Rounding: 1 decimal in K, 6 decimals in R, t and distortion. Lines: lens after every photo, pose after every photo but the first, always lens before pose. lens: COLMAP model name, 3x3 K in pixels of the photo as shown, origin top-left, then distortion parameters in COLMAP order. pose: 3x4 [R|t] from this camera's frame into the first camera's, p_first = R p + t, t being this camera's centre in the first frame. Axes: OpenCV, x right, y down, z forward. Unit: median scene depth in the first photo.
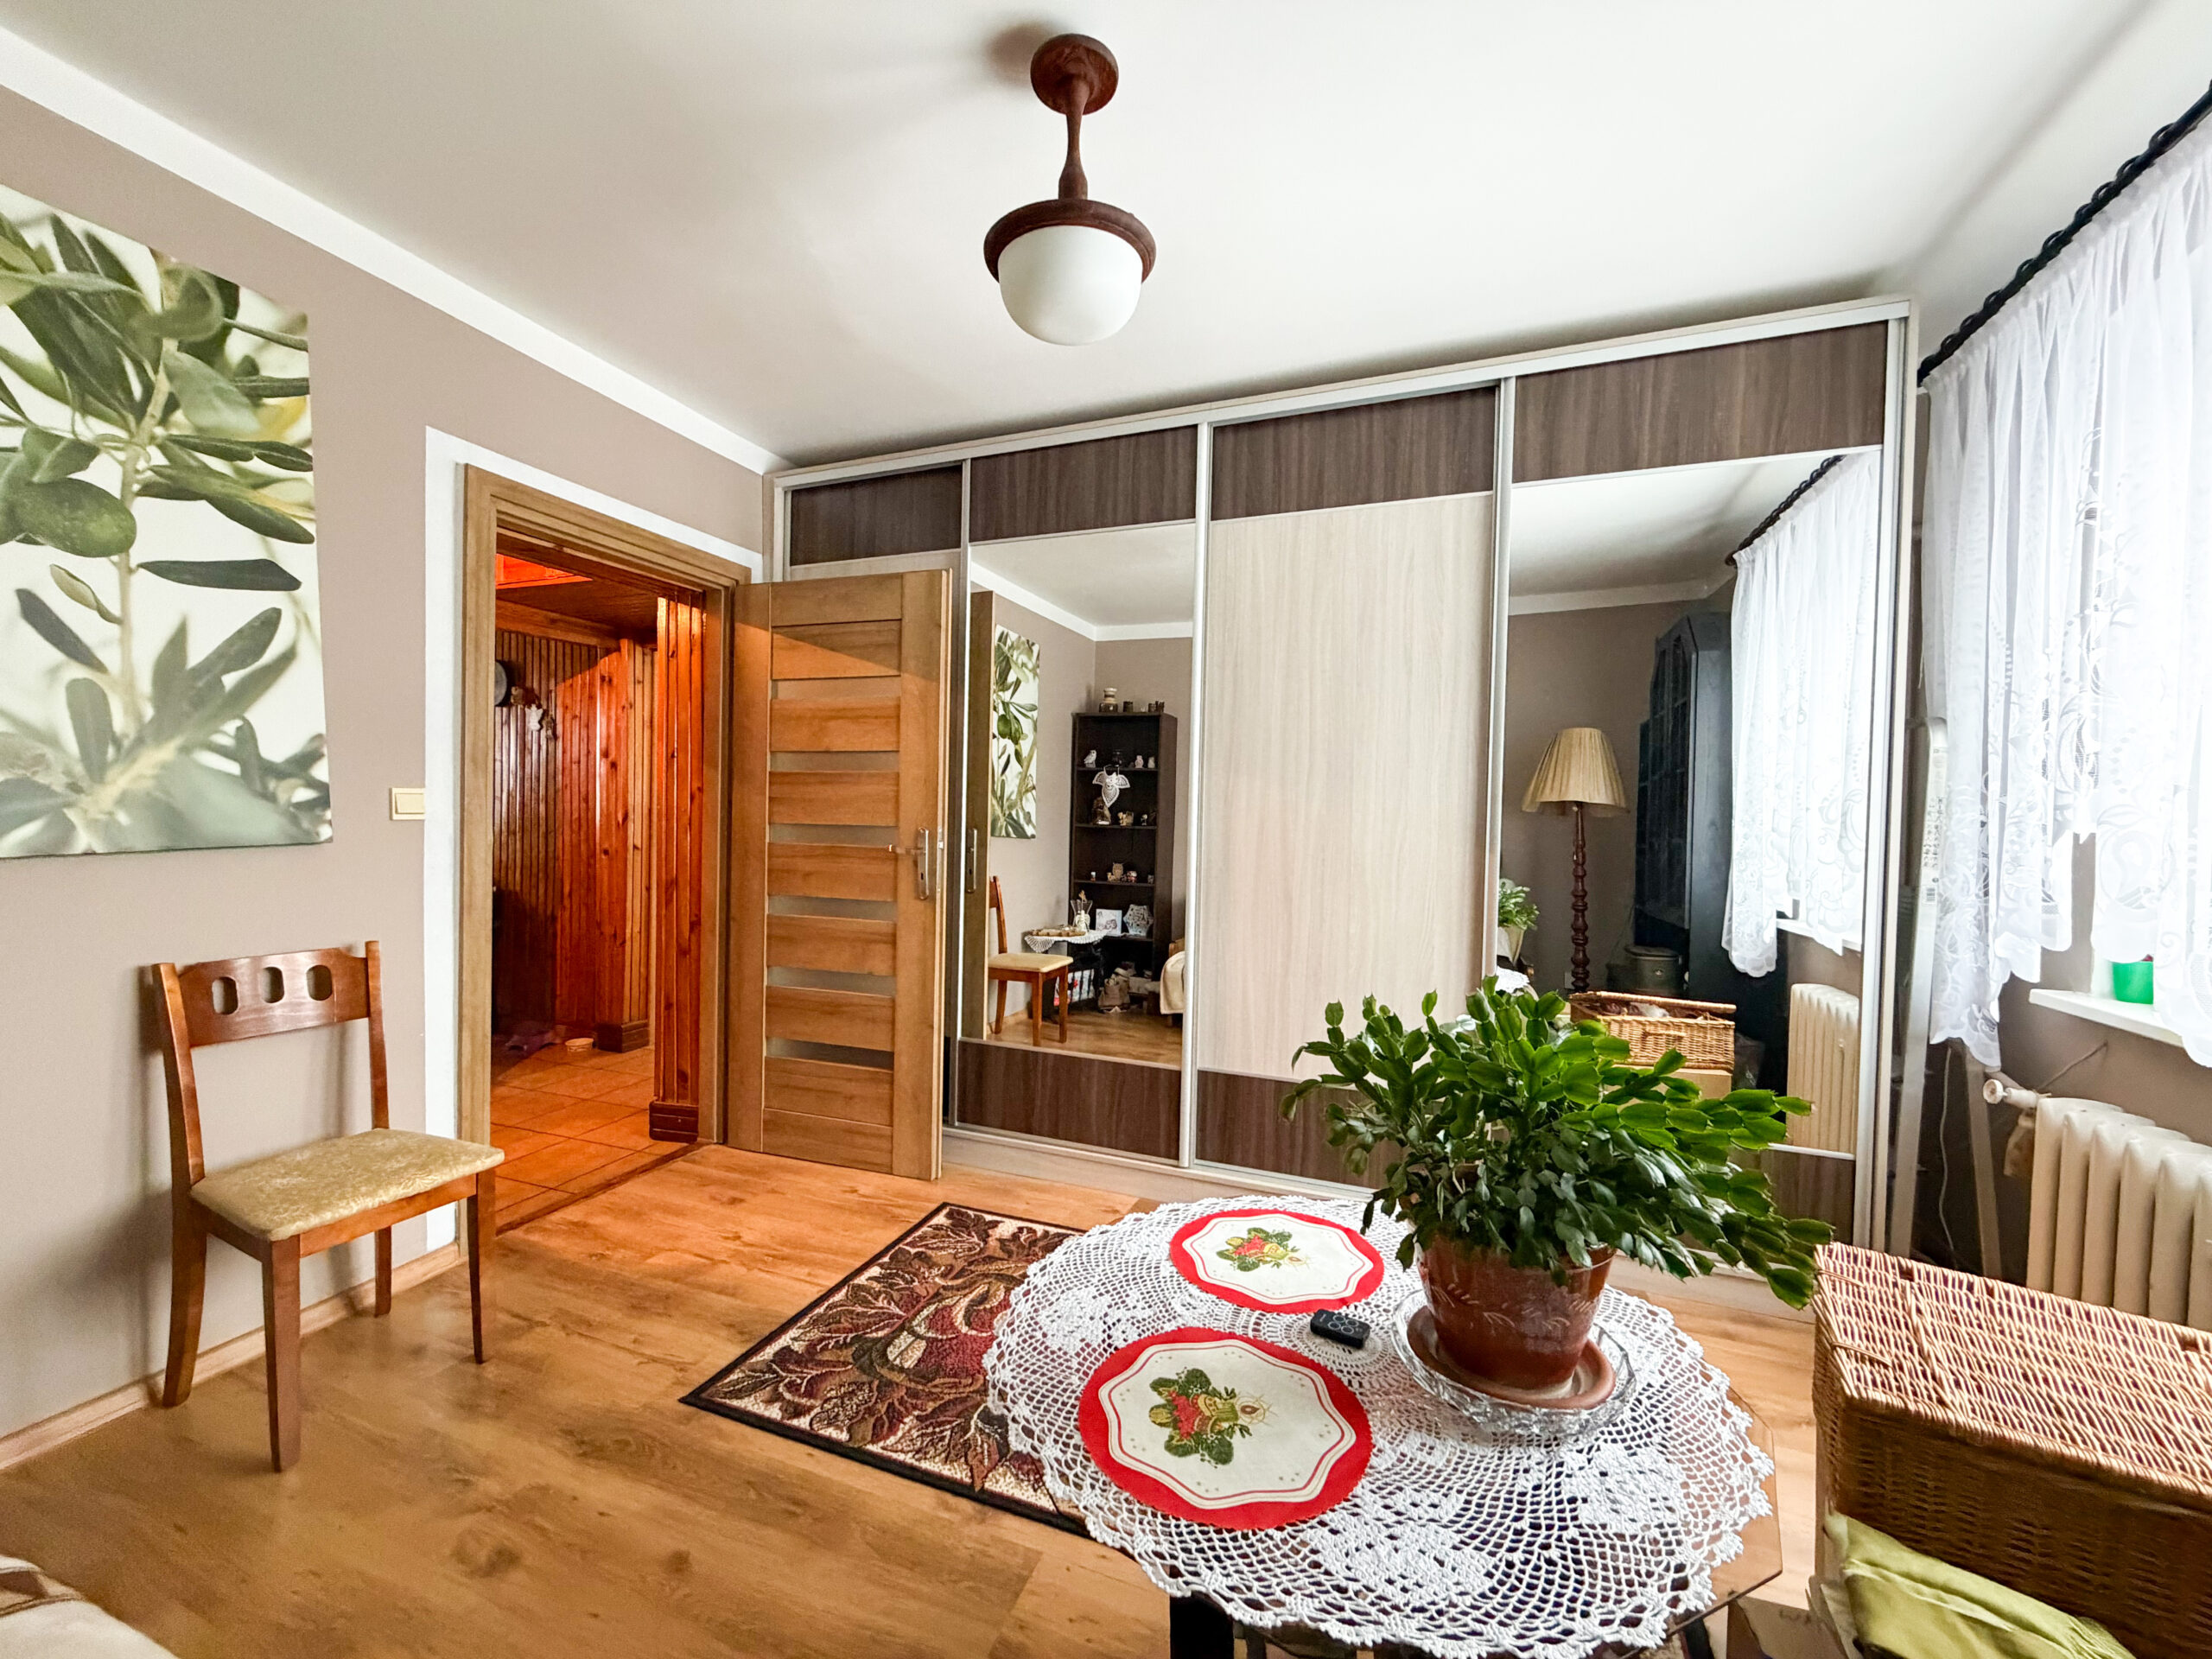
lens RADIAL K [[885.0, 0, 1102.4], [0, 885.0, 836.3], [0, 0, 1]] dist [-0.000371, 0.000749]
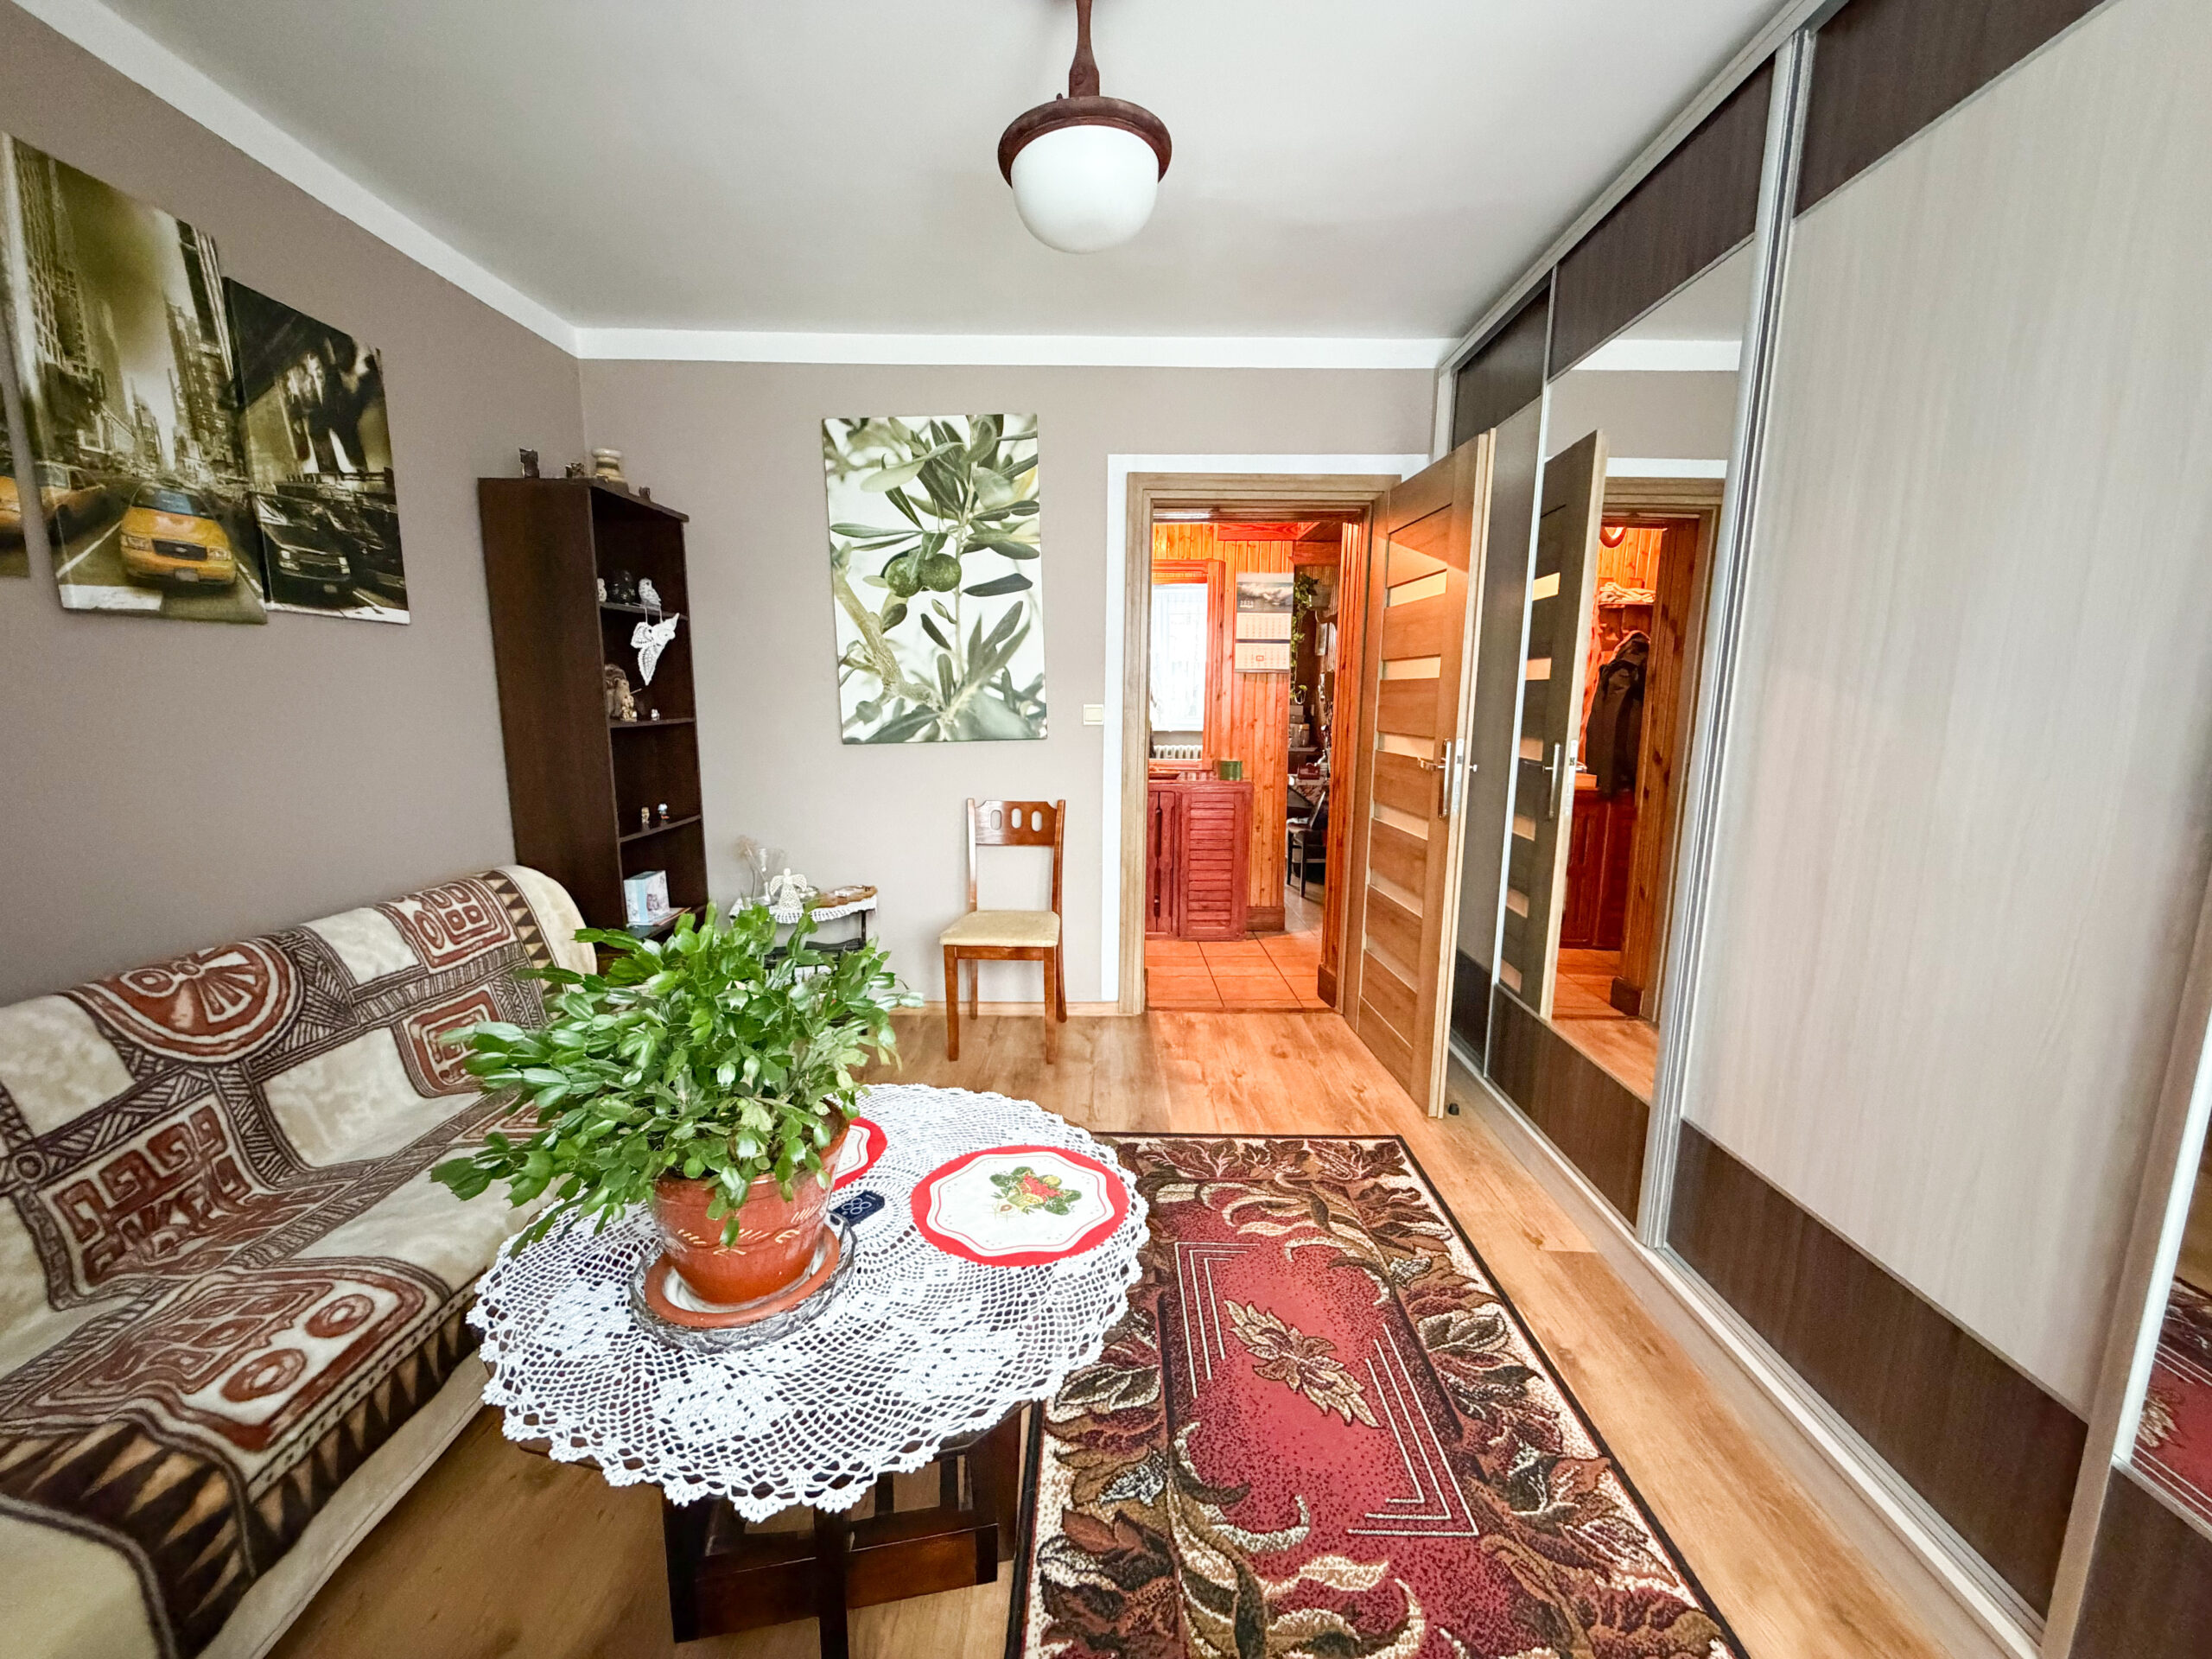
lens RADIAL K [[885.0, 0, 1096.3], [0, 885.0, 835.9], [0, 0, 1]] dist [-0.000371, 0.000749]
pose [[0.353796, 0.130358, -0.926194, 0.813707], [-0.022142, 0.991130, 0.131039, -0.035301], [0.935061, -0.025853, 0.353544, 0.544035]]
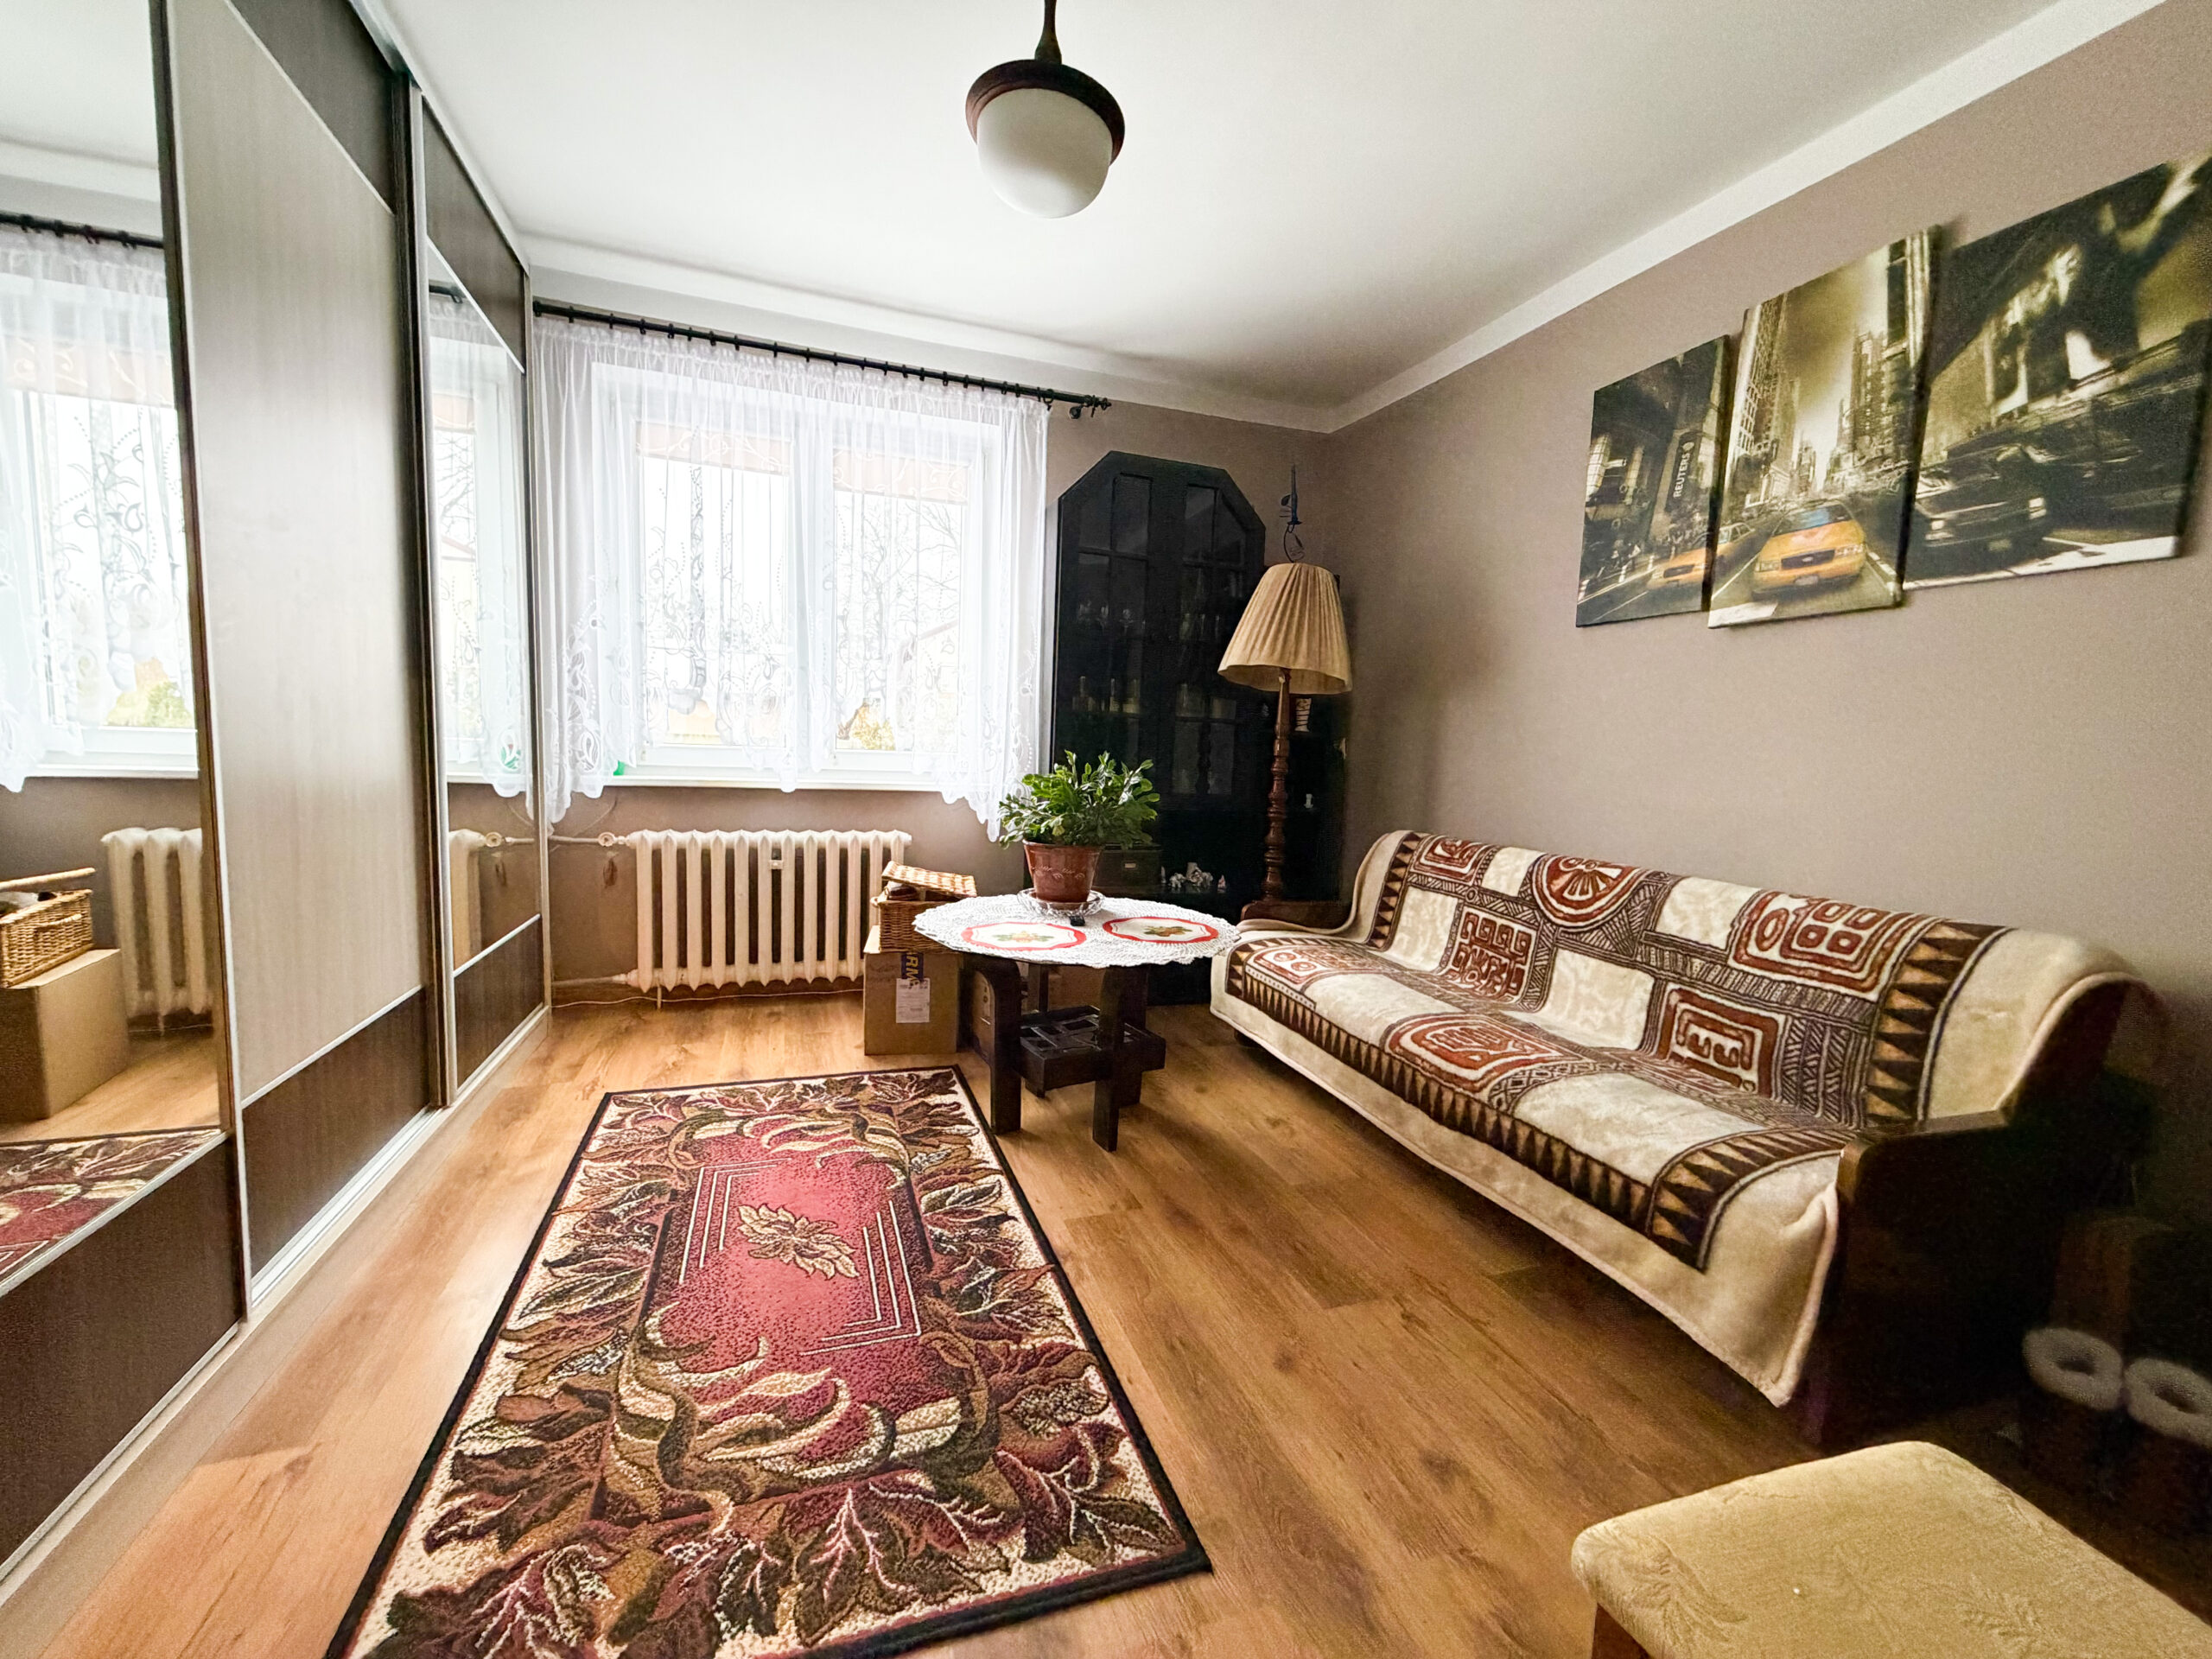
lens RADIAL K [[885.0, 0, 1099.4], [0, 885.0, 835.2], [0, 0, 1]] dist [-0.000371, 0.000749]
pose [[-0.650966, -0.123206, 0.749042, -0.818986], [-0.037929, 0.990787, 0.130007, 0.042065], [-0.758159, 0.056219, -0.649642, 1.419111]]
